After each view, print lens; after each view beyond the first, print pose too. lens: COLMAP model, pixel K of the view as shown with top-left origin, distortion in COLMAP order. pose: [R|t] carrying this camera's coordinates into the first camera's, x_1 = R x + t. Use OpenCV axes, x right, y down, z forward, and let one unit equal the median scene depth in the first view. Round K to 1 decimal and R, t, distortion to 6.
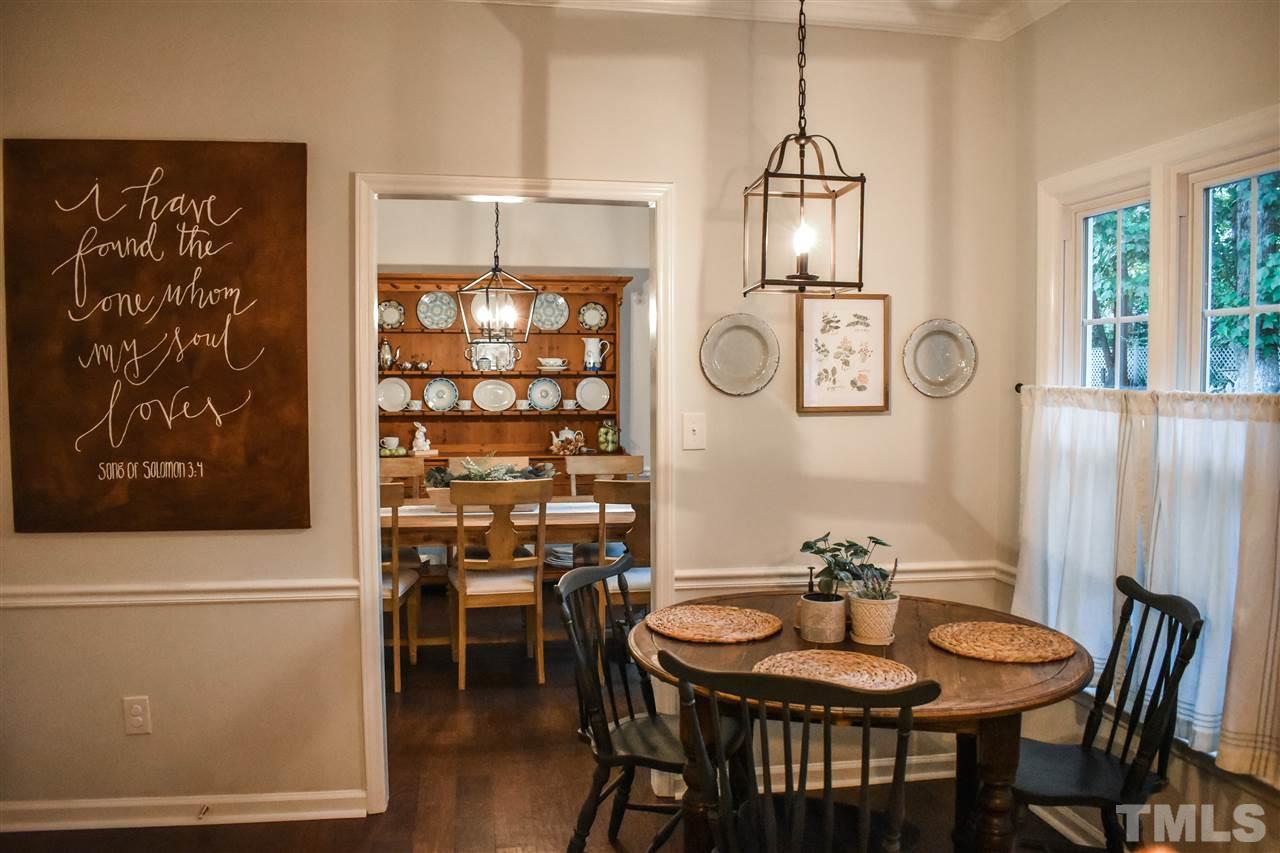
lens RADIAL K [[1002.7, 0, 645.5], [0, 1002.7, 436.2], [0, 0, 1]] dist [-0.094297, 0.017352]
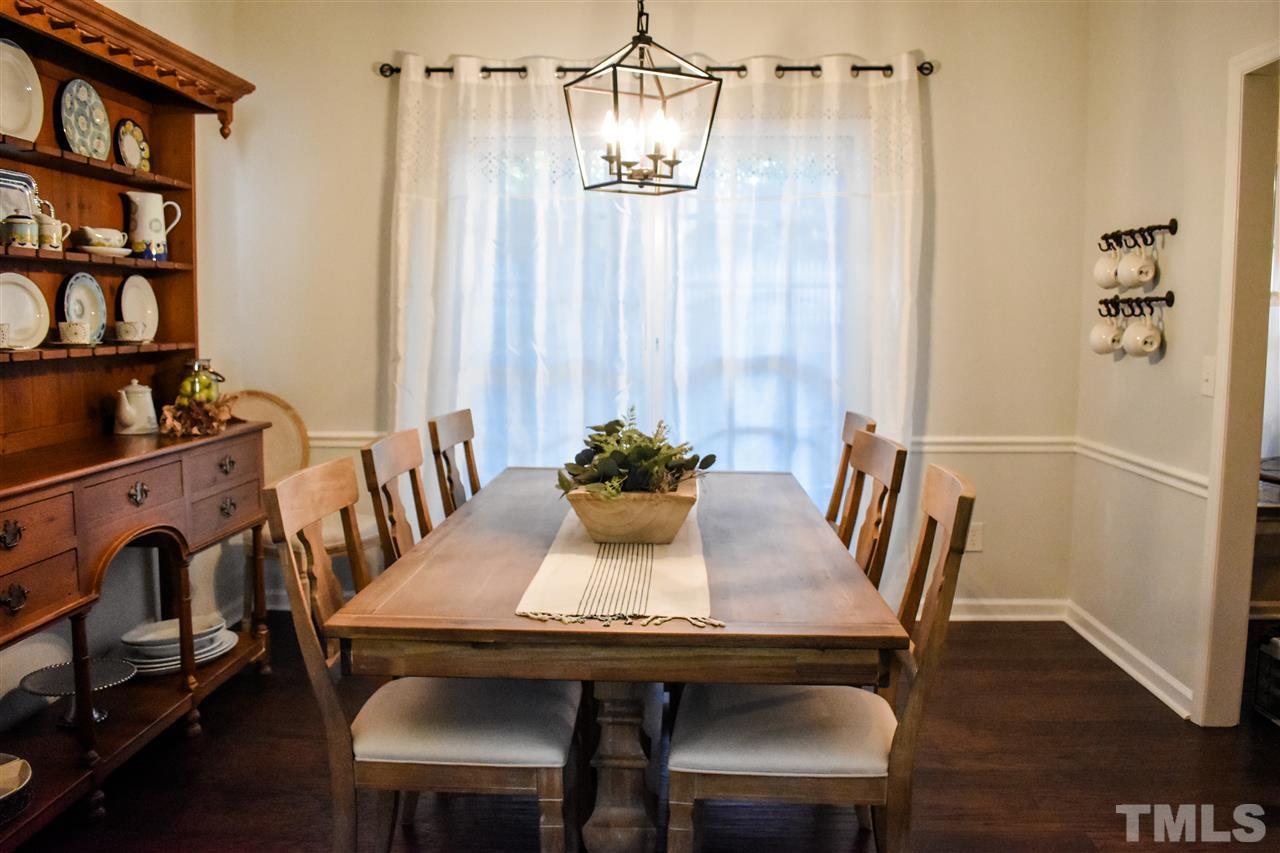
lens RADIAL K [[1046.6, 0, 640.0], [0, 1046.6, 426.5], [0, 0, 1]] dist [-0.086873, 0.006022]
pose [[0.219179, -0.101413, 0.970400, -0.511801], [0.054234, 0.994312, 0.091663, -0.019026], [-0.974176, 0.032538, 0.223433, 0.685668]]
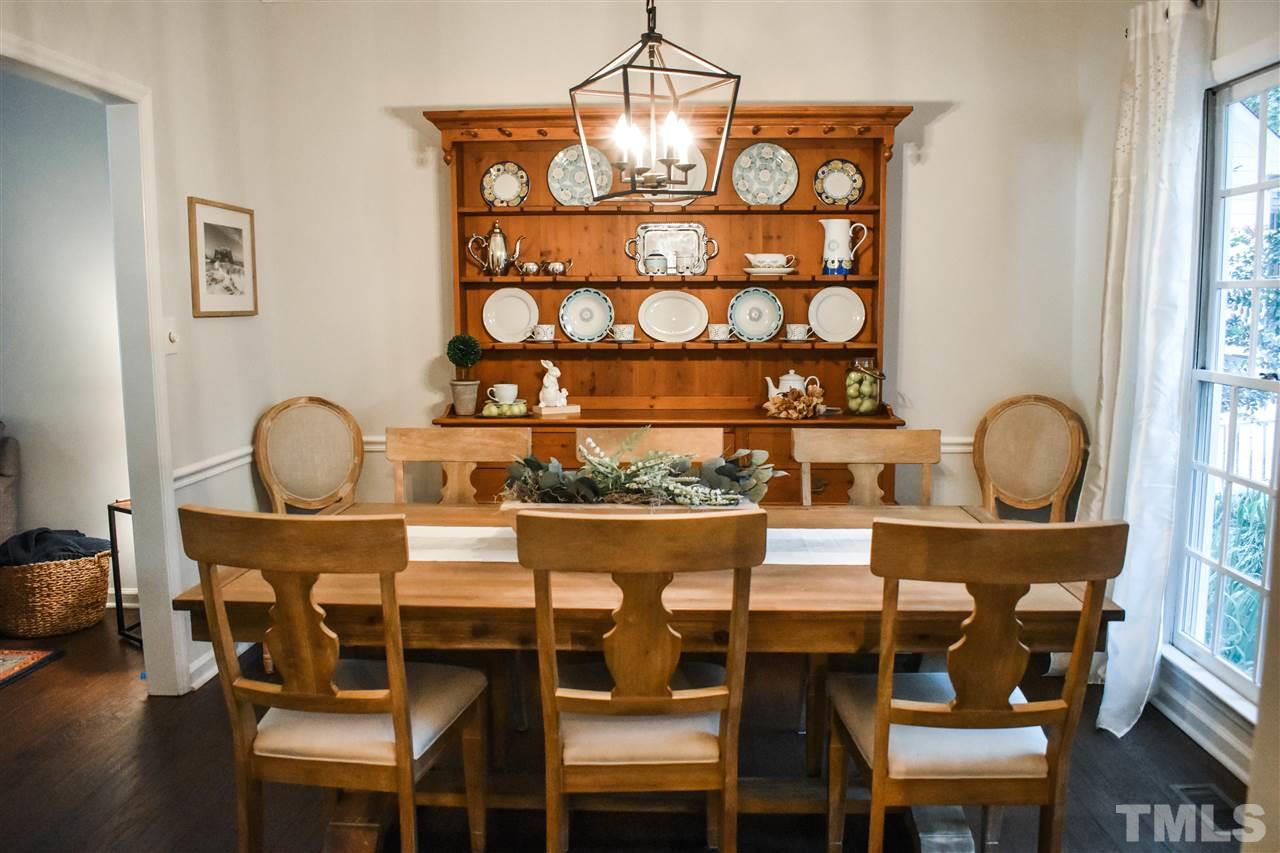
lens RADIAL K [[1002.7, 0, 645.5], [0, 1002.7, 436.2], [0, 0, 1]] dist [-0.094297, 0.017352]
pose [[0.977210, 0.022277, -0.211101, -0.038630], [-0.007870, 0.997596, 0.068843, -0.010322], [0.212127, -0.065613, 0.975037, 0.410908]]
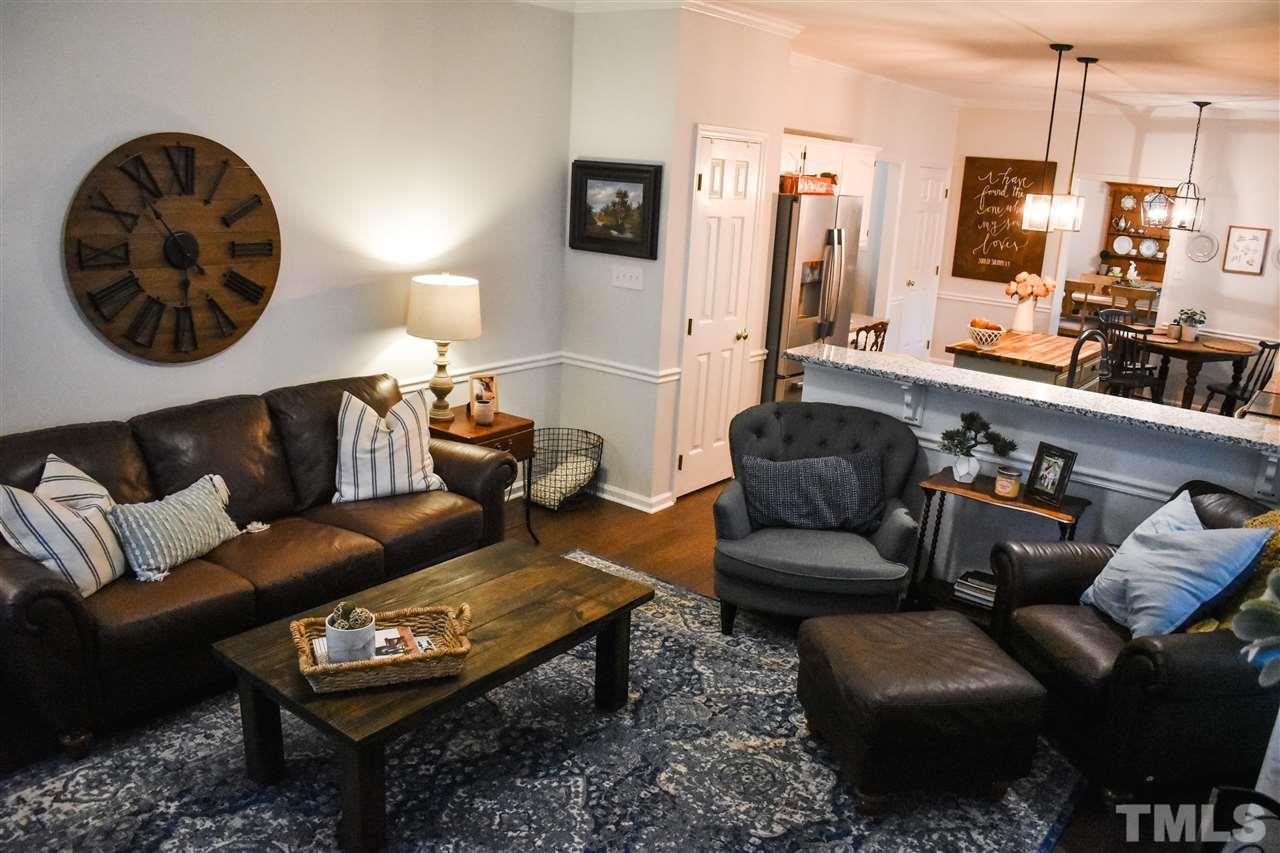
lens RADIAL K [[948.9, 0, 640.2], [0, 948.9, 444.6], [0, 0, 1]] dist [-0.096600, 0.000767]
pose [[0.662114, 0.240486, -0.709769, 0.481439], [-0.097039, 0.966651, 0.237000, 0.000367], [0.743094, -0.088046, 0.663370, -0.898499]]
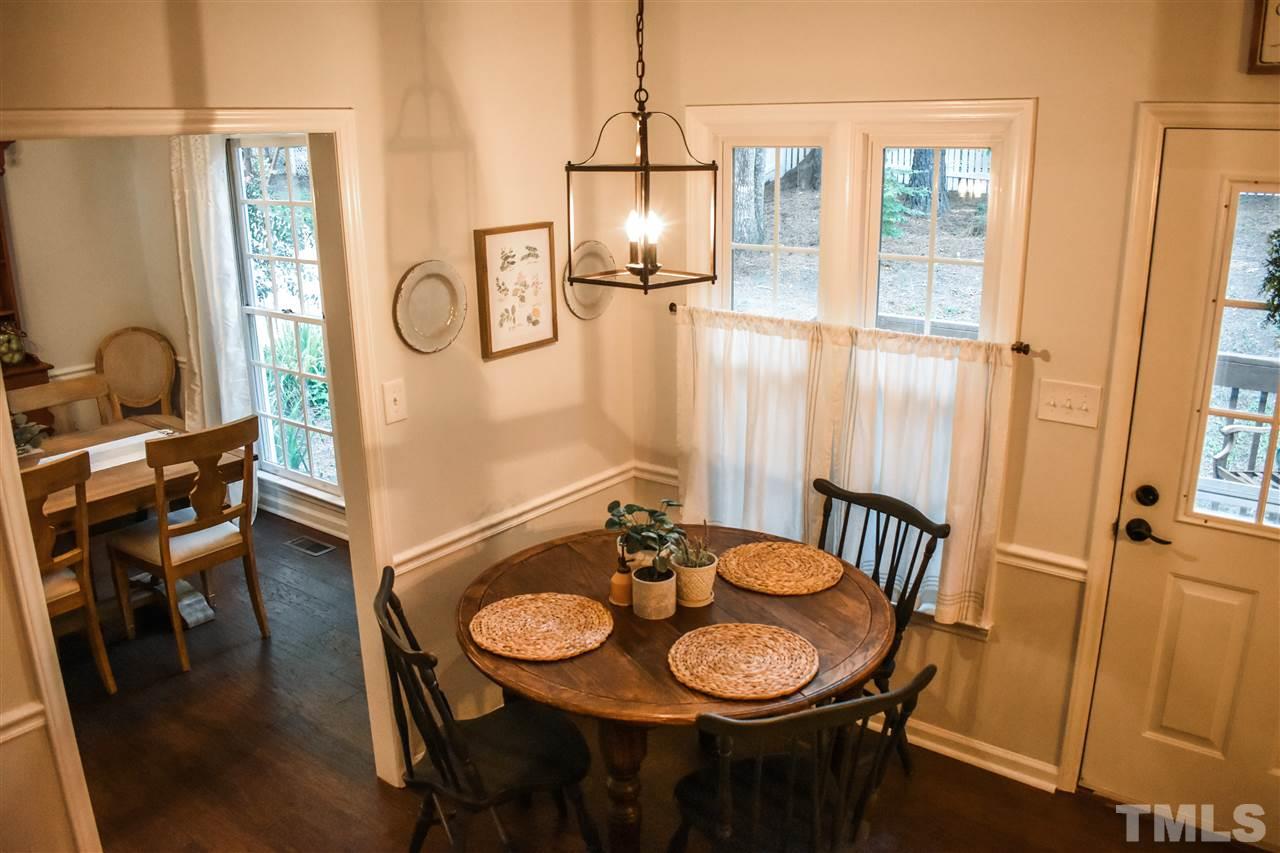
lens RADIAL K [[1002.7, 0, 645.5], [0, 1002.7, 436.2], [0, 0, 1]] dist [-0.094297, 0.017352]
pose [[0.734051, -0.203550, 0.647871, -0.180645], [0.055595, 0.968832, 0.241400, -0.086748], [-0.676815, -0.141181, 0.722489, 0.112280]]
